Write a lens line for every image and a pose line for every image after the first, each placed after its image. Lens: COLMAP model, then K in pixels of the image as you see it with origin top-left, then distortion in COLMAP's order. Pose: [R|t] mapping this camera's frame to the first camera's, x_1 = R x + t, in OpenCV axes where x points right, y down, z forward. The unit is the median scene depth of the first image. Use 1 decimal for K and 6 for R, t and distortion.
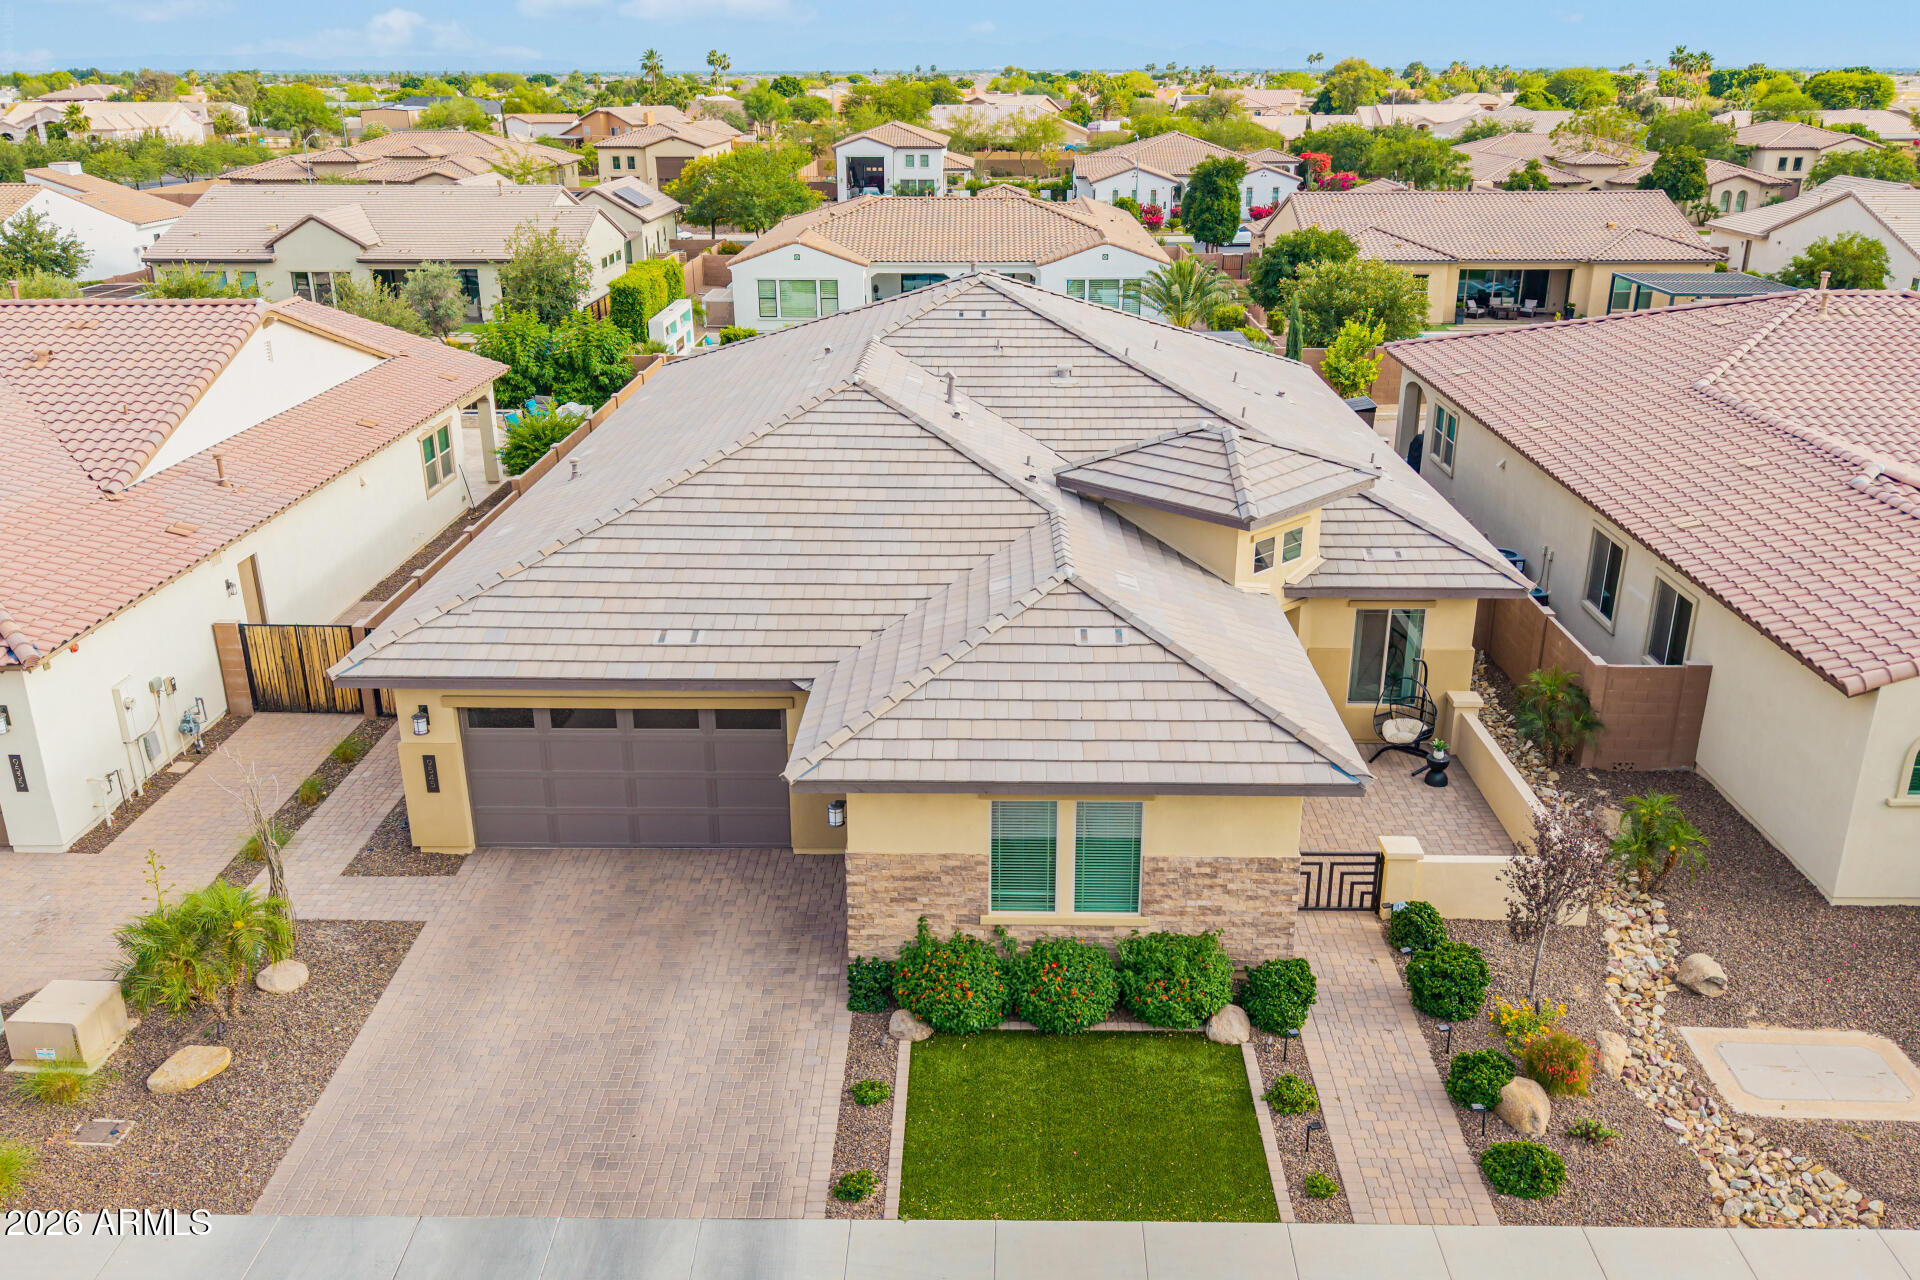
lens RADIAL K [[1534.0, 0, 961.3], [0, 1534.0, 627.1], [0, 0, 1]] dist [0.082204, -0.148804]
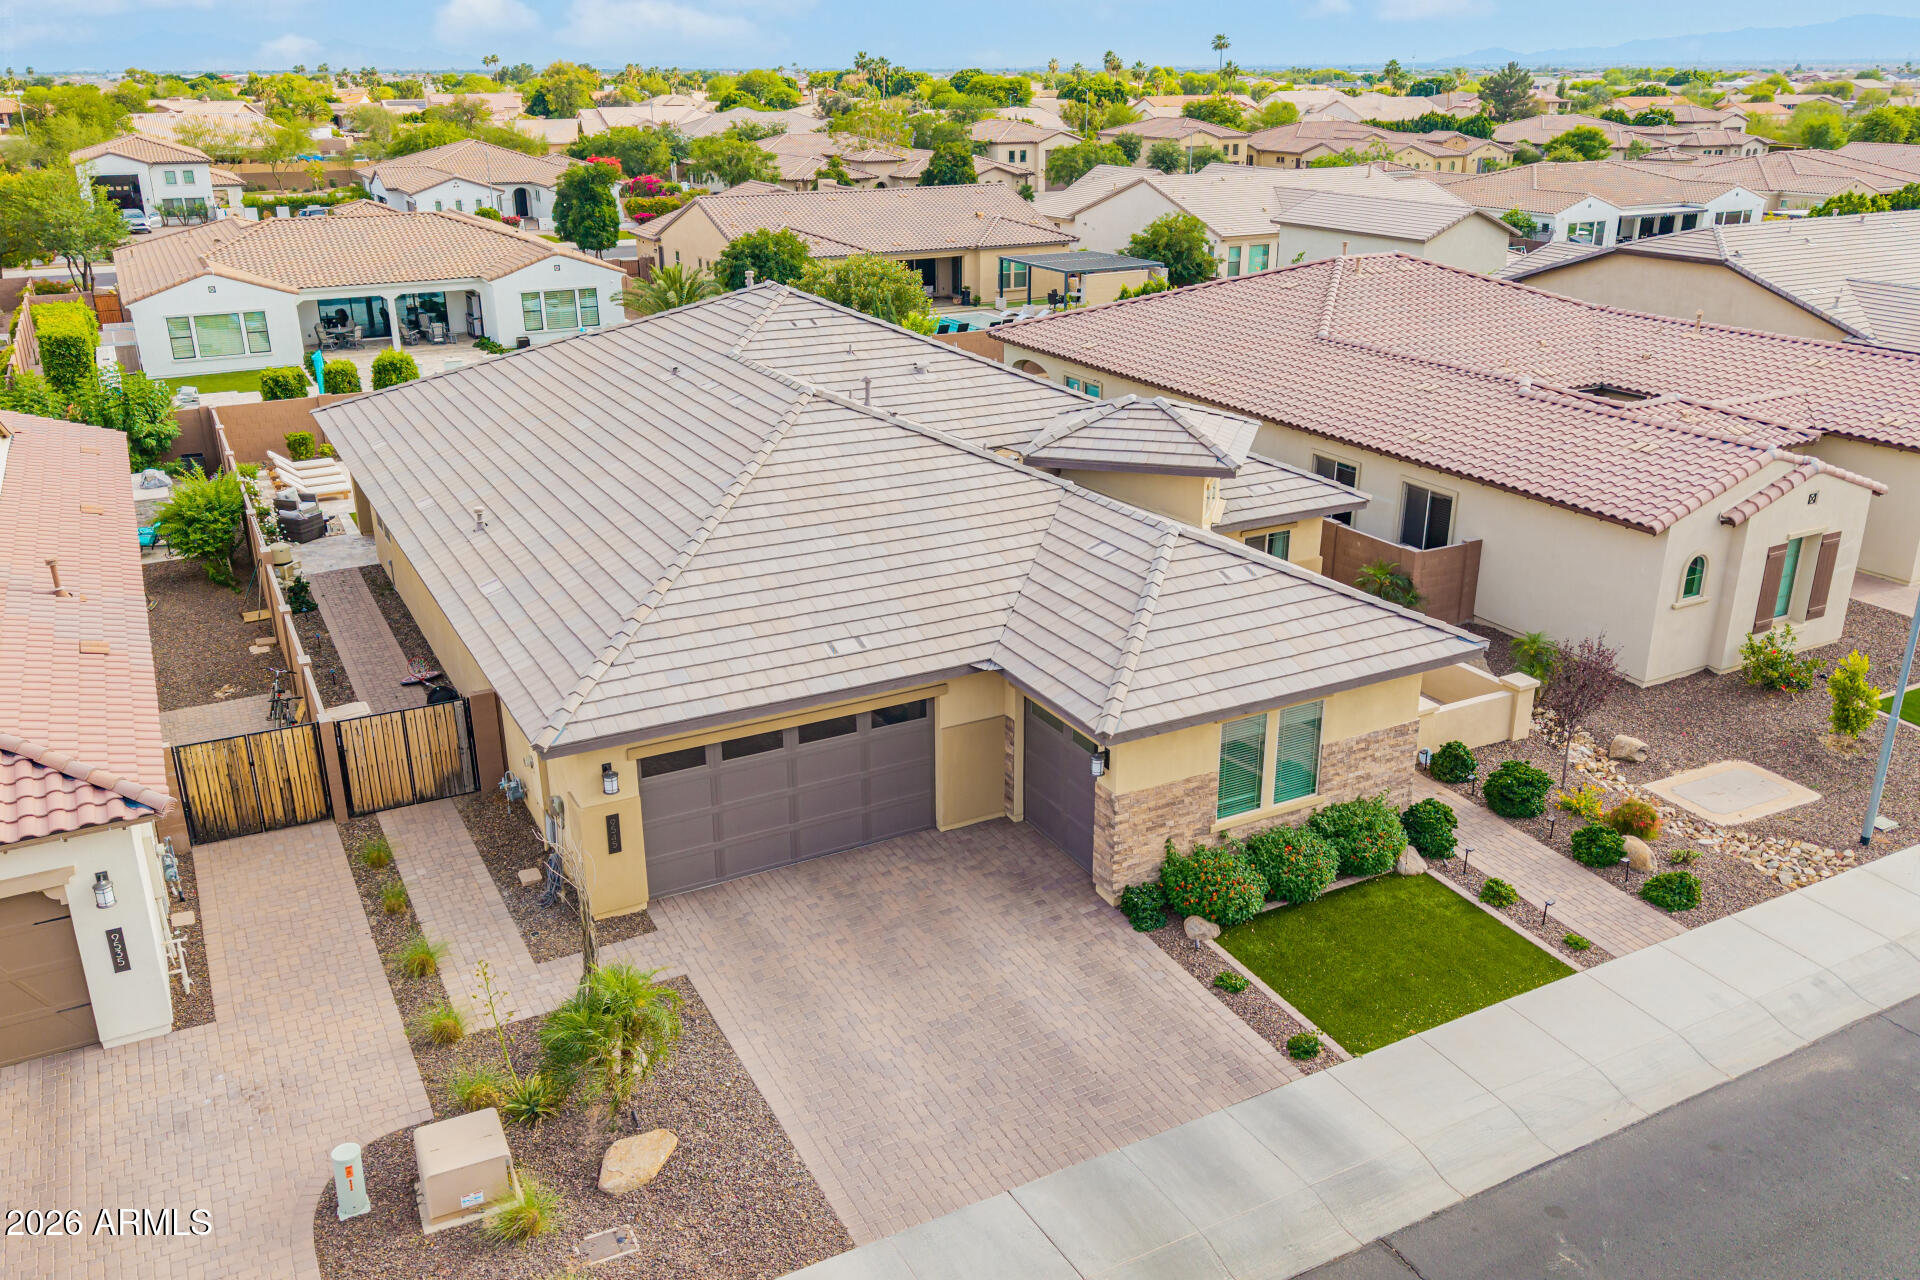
lens RADIAL K [[1526.5, 0, 960.0], [0, 1526.5, 640.0], [0, 0, 1]] dist [0.097738, -0.188563]
pose [[0.871727, -0.173949, 0.458077, -0.656228], [0.170423, 0.984132, 0.049396, -0.039525], [-0.459400, 0.035007, 0.887539, 0.055205]]
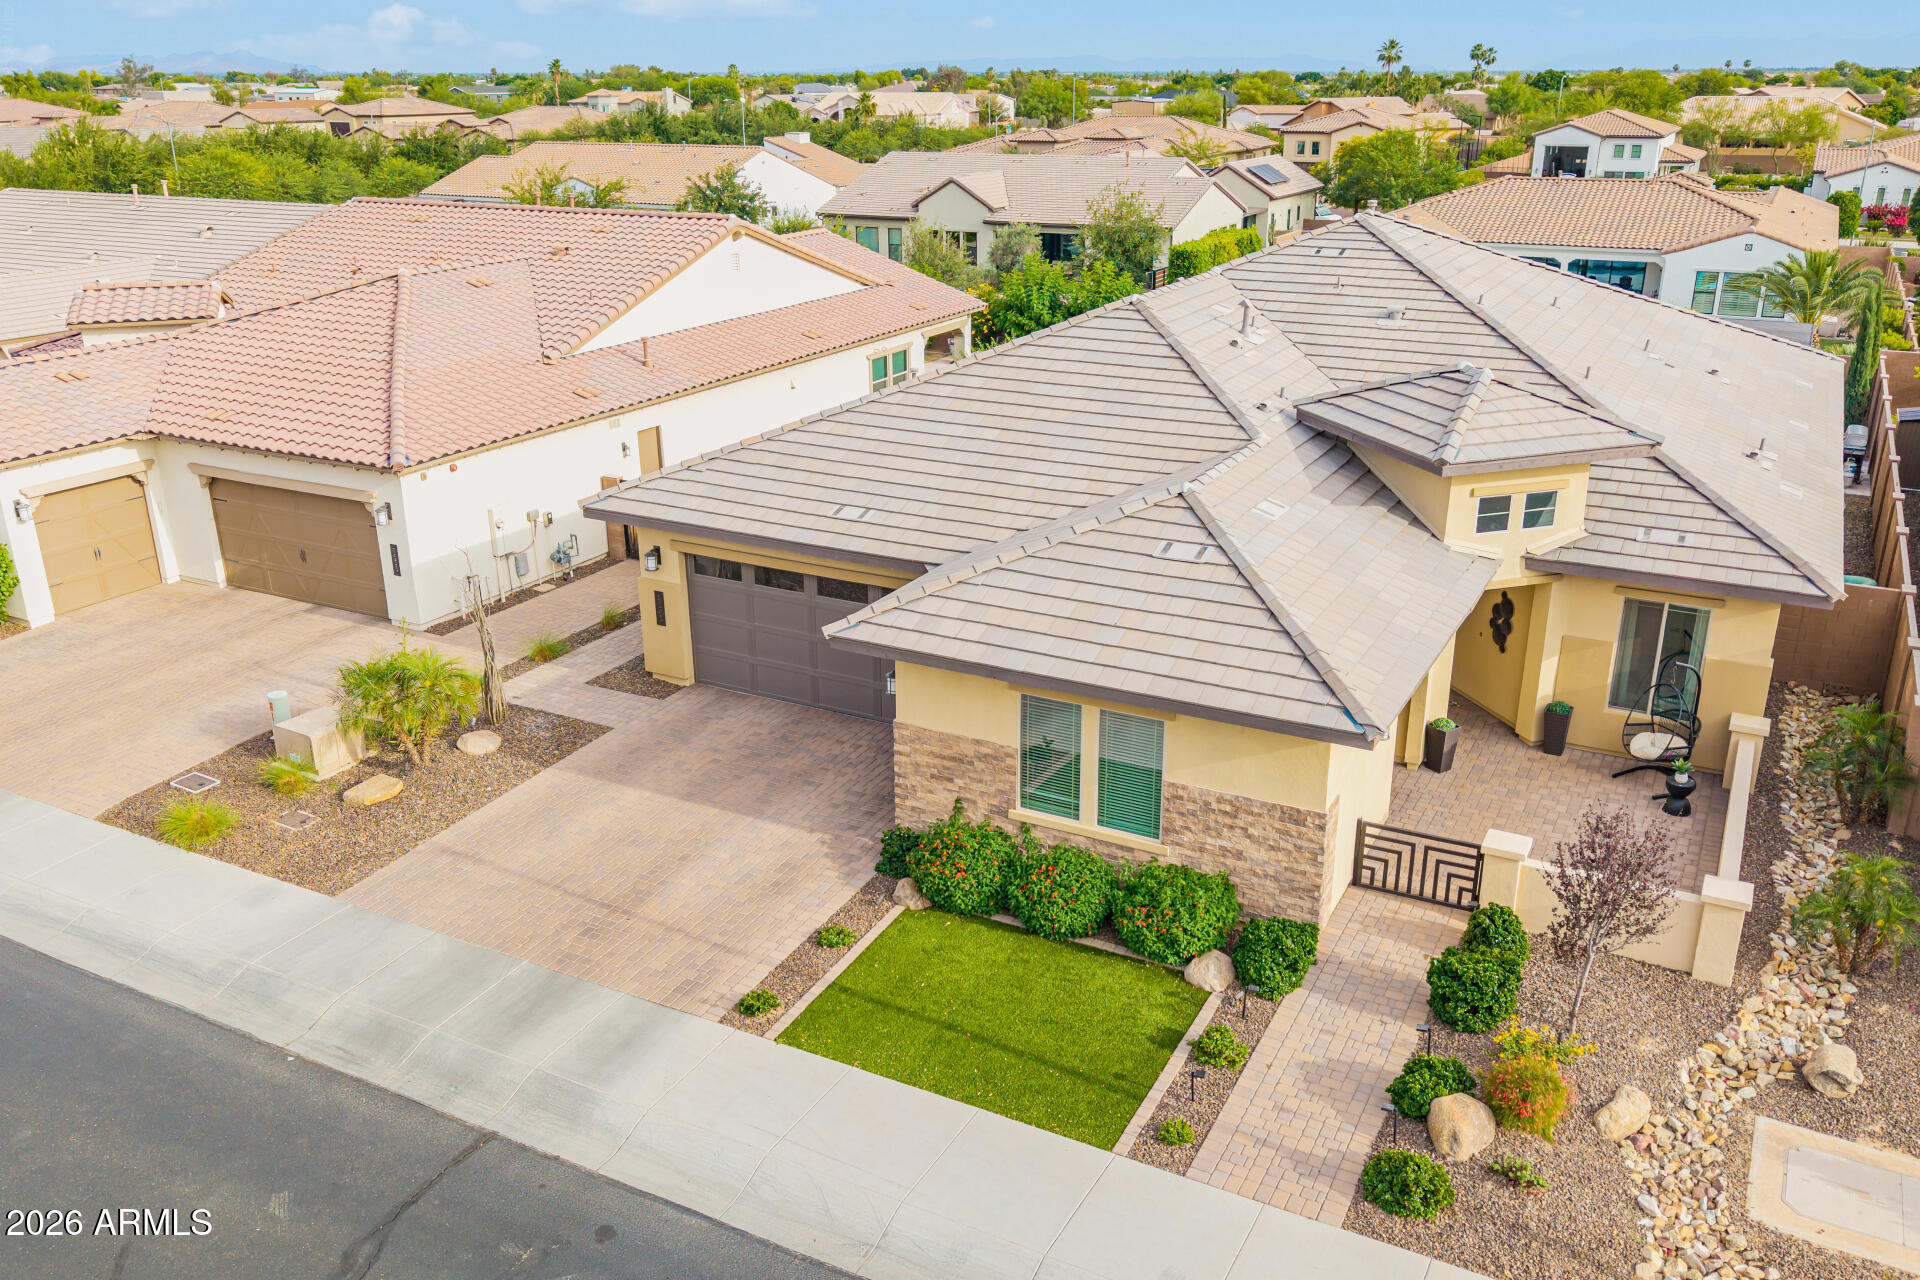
lens RADIAL K [[1526.5, 0, 960.0], [0, 1526.5, 640.0], [0, 0, 1]] dist [0.097738, -0.188563]
pose [[0.891205, 0.156196, -0.425859, 0.387667], [-0.153082, 0.987330, 0.041773, 0.042713], [0.426989, 0.027963, 0.903825, 0.087669]]
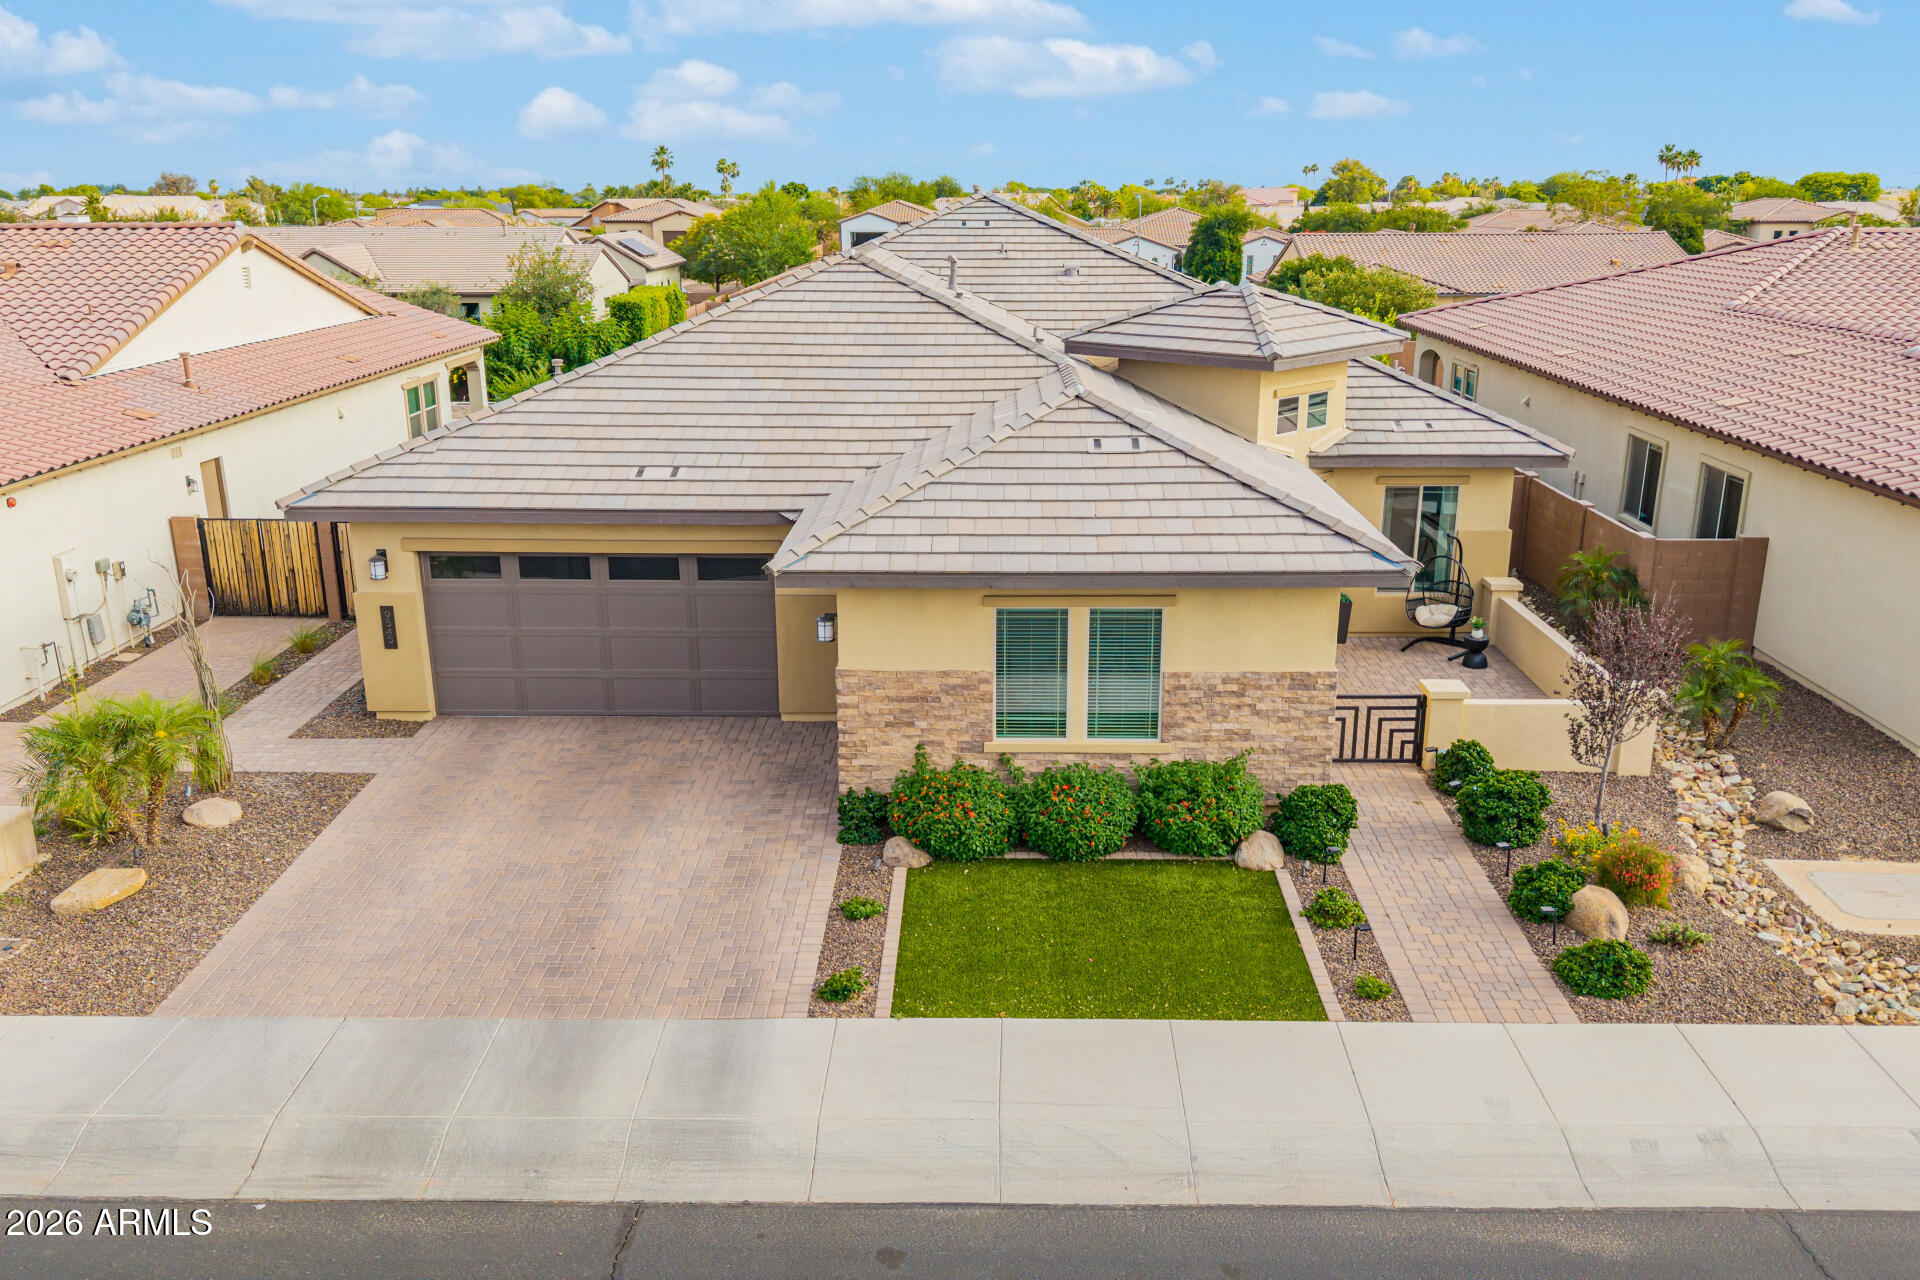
lens RADIAL K [[1518.9, 0, 961.2], [0, 1518.9, 644.0], [0, 0, 1]] dist [0.100846, -0.189878]
pose [[0.999998, 0.000318, -0.002195, 0.000884], [-0.000449, 0.998203, -0.059927, 0.182939], [0.002172, 0.059927, 0.998200, 0.100811]]
